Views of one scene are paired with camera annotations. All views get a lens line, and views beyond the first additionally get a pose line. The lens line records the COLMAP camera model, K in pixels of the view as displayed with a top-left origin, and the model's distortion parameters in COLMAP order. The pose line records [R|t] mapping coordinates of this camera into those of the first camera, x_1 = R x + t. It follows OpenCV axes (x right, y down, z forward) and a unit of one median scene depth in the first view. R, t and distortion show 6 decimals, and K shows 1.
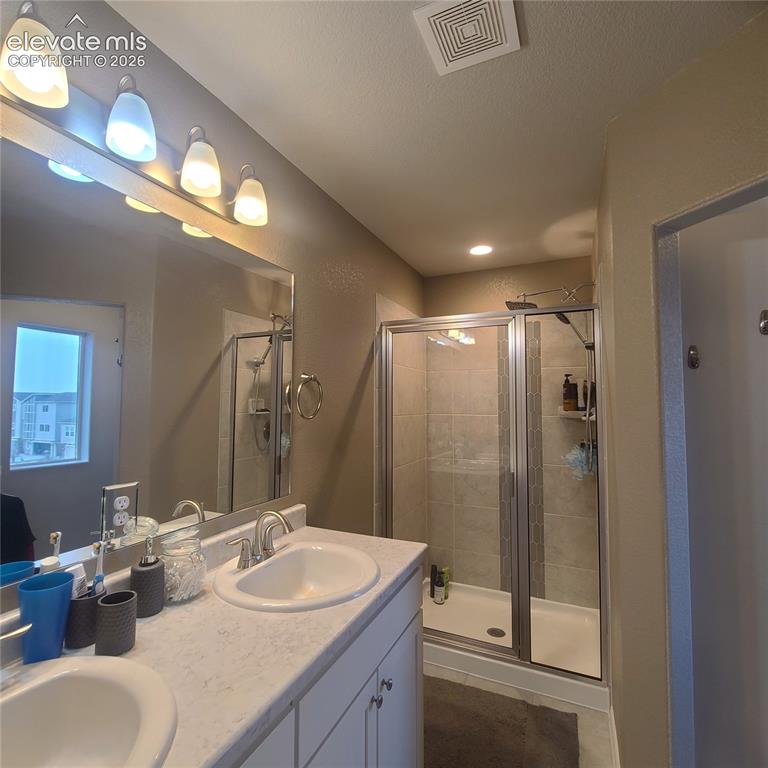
lens RADIAL K [[426.5, 0, 379.4], [0, 426.5, 383.3], [0, 0, 1]] dist [0.001384, -0.000631]
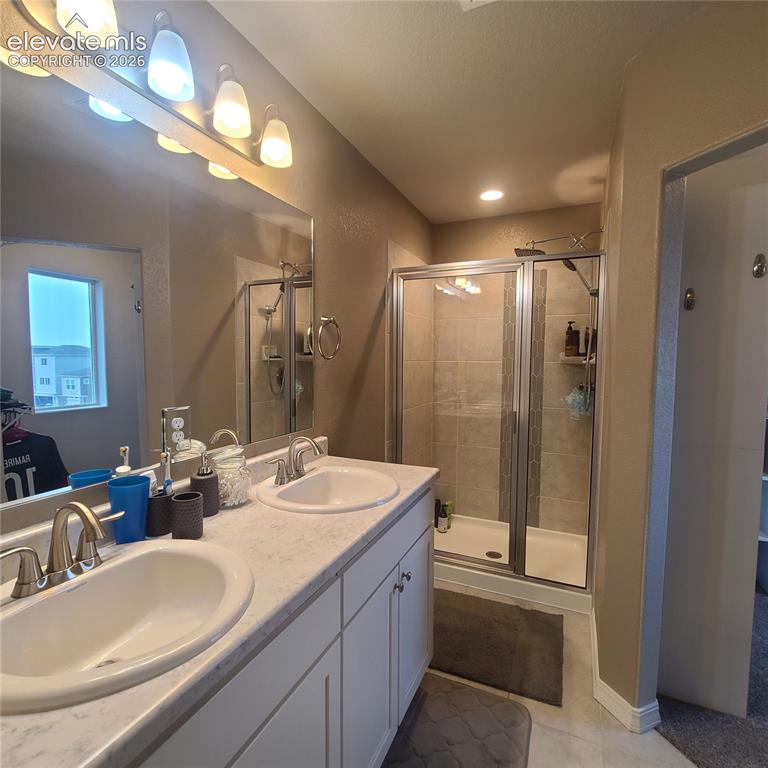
lens RADIAL K [[426.5, 0, 383.3], [0, 426.5, 390.3], [0, 0, 1]] dist [0.001384, -0.000631]
pose [[0.999951, 0.002533, 0.009594, -0.030094], [-0.003683, 0.992549, 0.121794, 0.024068], [-0.009213, -0.121823, 0.992509, -0.056985]]
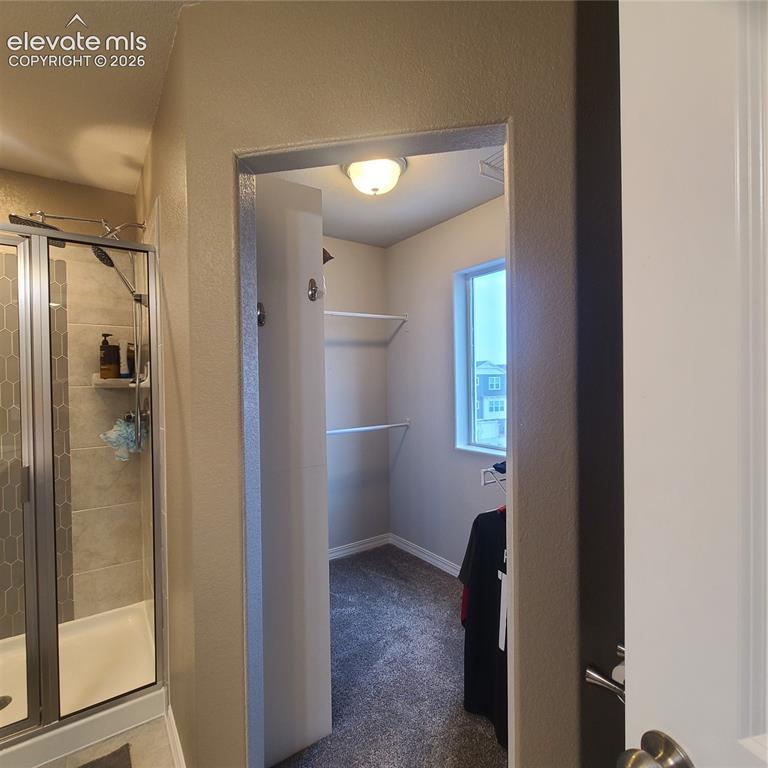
lens RADIAL K [[426.5, 0, 384.8], [0, 426.5, 383.6], [0, 0, 1]] dist [0.001384, -0.000631]
pose [[0.515053, -0.019067, 0.856946, 0.022209], [-0.025875, 0.998951, 0.037779, 0.033916], [-0.856767, -0.041632, 0.514020, 0.150883]]
